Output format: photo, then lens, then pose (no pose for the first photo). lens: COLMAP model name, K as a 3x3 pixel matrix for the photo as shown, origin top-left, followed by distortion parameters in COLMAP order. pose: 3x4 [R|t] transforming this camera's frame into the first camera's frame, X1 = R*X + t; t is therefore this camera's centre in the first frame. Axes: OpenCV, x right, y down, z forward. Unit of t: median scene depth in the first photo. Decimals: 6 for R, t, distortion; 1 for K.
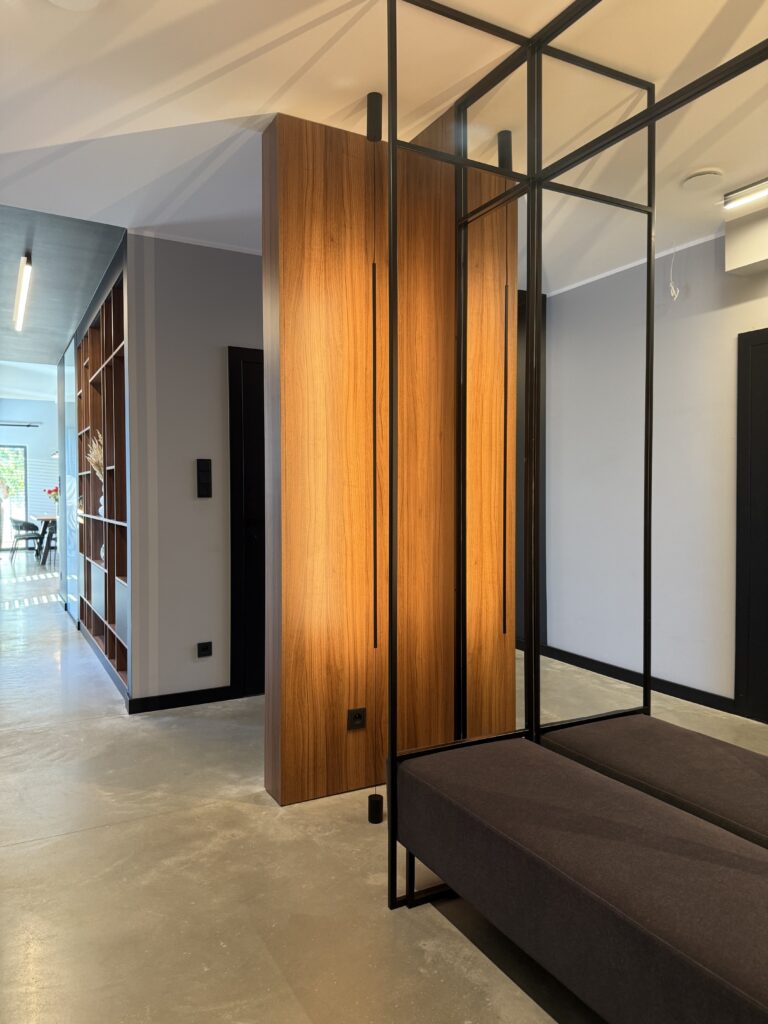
lens RADIAL K [[722.8, 0, 384.0], [0, 722.8, 512.0], [0, 0, 1]] dist [0.114280, -0.155578]
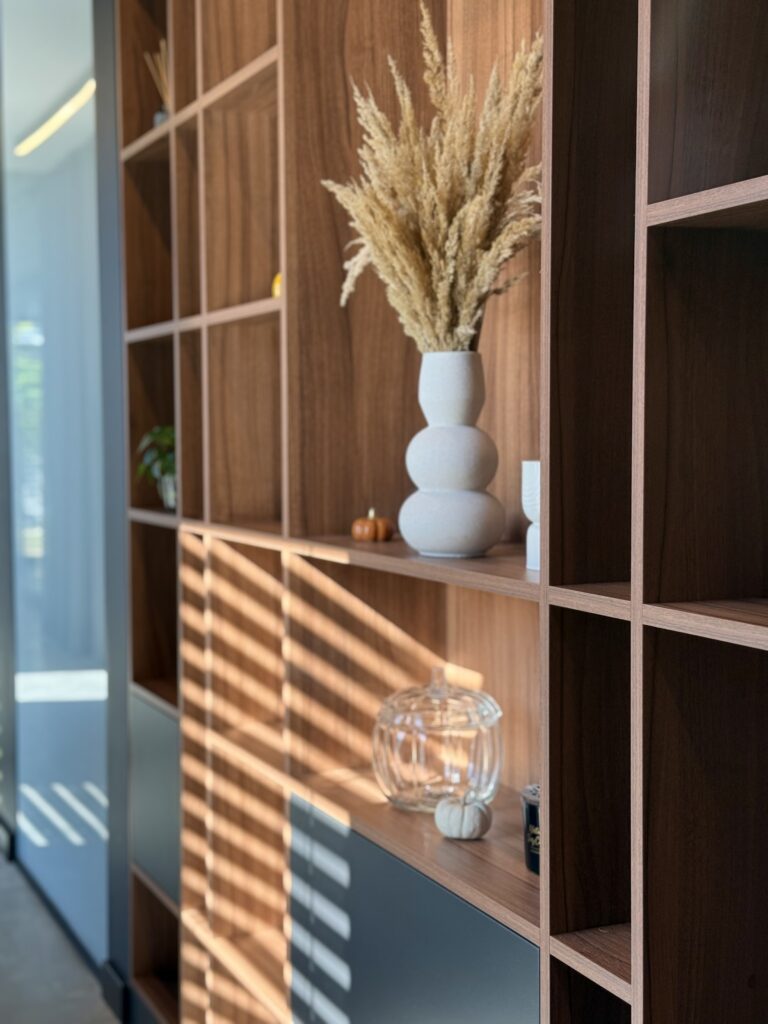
lens RADIAL K [[1430.0, 0, 382.8], [0, 1430.0, 519.8], [0, 0, 1]] dist [0.142856, -0.028347]
pose [[0.998440, -0.002181, -0.055798, -0.306606], [0.004211, 0.999333, 0.036287, -0.011170], [0.055682, -0.036465, 0.997782, 0.552189]]
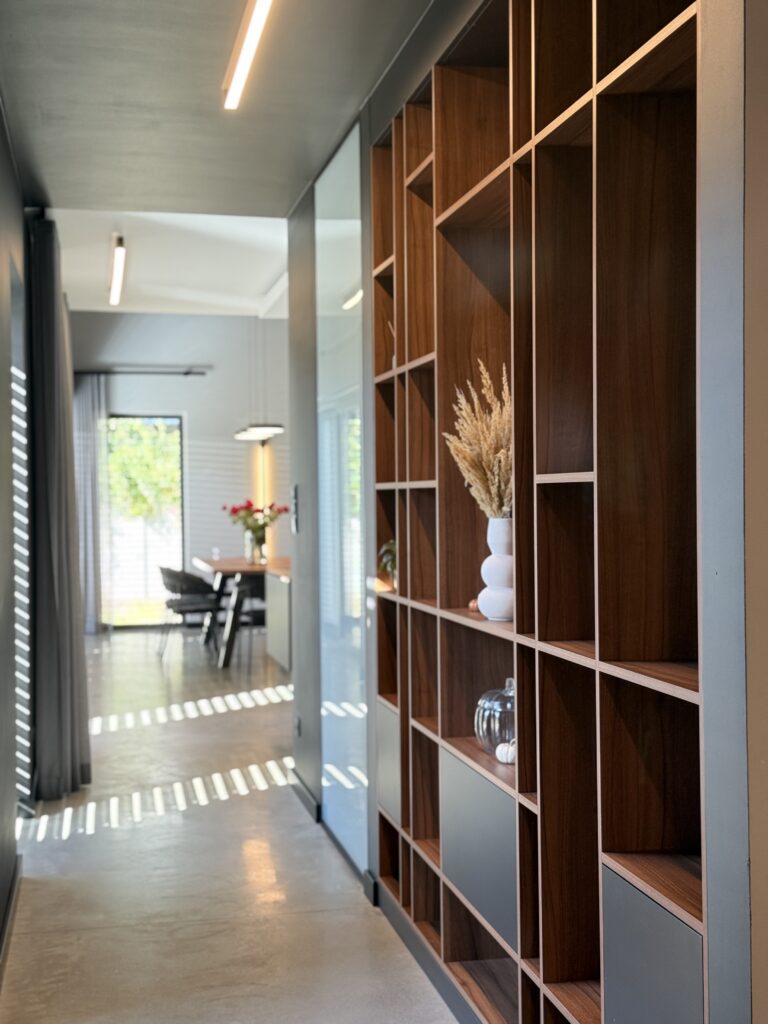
lens RADIAL K [[1430.0, 0, 382.8], [0, 1430.0, 519.8], [0, 0, 1]] dist [0.142856, -0.028347]
pose [[0.957812, -0.005256, -0.287347, -0.198472], [0.003165, 0.999965, -0.007740, -0.027936], [0.287378, 0.006504, 0.957795, 0.296219]]
